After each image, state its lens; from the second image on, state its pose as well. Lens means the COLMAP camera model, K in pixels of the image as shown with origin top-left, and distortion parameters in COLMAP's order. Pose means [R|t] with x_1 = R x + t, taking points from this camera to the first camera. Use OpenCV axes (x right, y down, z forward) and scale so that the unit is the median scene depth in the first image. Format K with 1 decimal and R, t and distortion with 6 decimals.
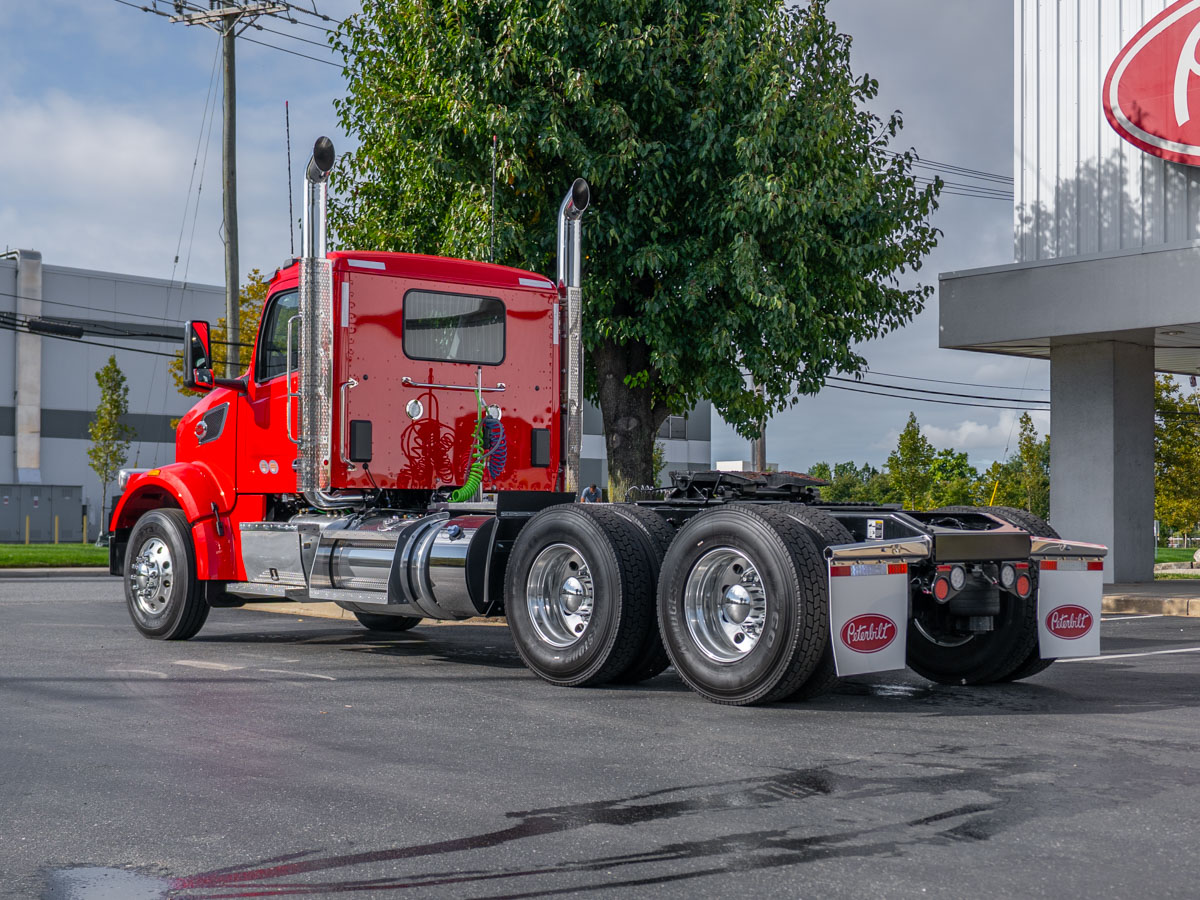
lens RADIAL K [[1727.2, 0, 600.0], [0, 1727.2, 450.0], [0, 0, 1]] dist [0.024751, 0.101045]
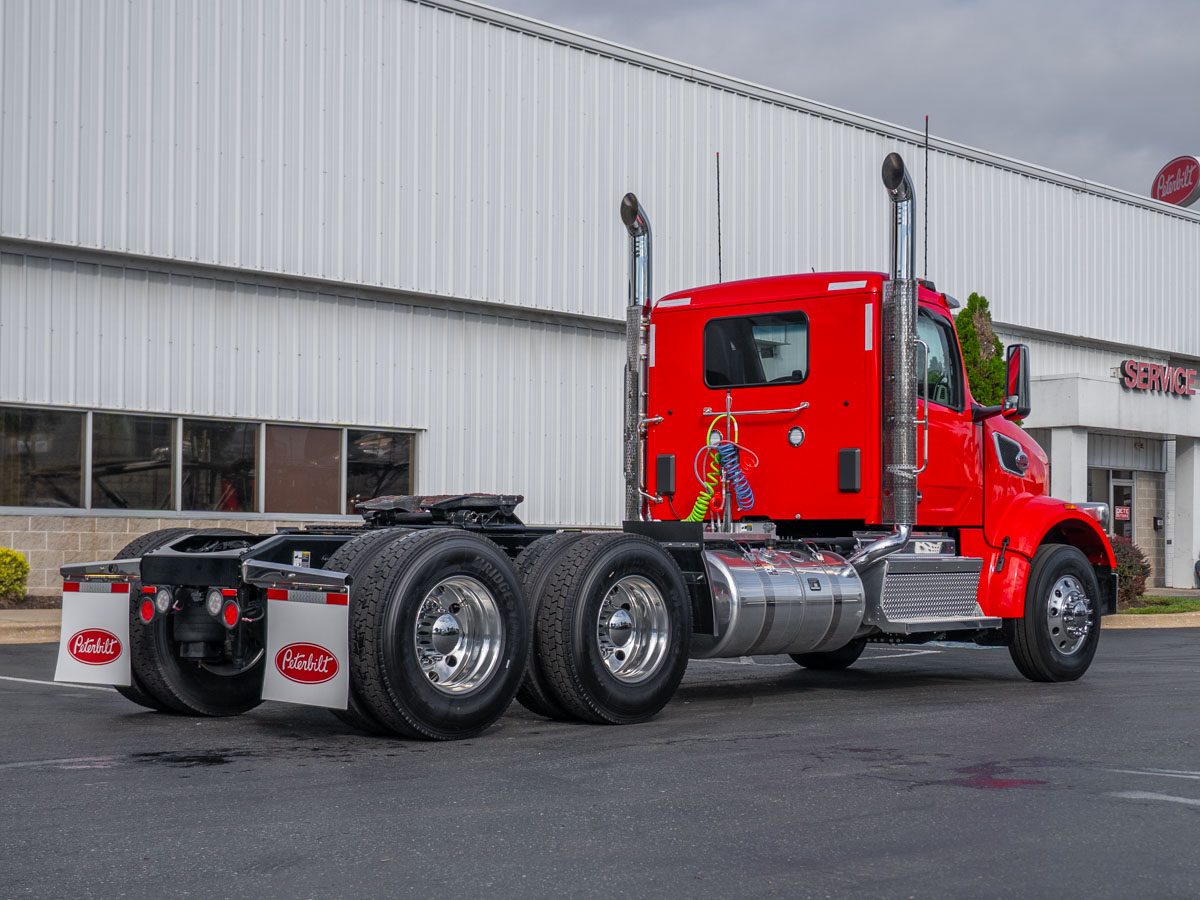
lens RADIAL K [[1829.1, 0, 600.0], [0, 1829.1, 450.0], [0, 0, 1]] dist [0.054432, 0.100506]
pose [[0.137493, -0.056587, -0.988885, 1.214699], [0.026486, 0.998220, -0.053439, 0.048056], [0.990149, -0.018844, 0.138747, 1.046235]]
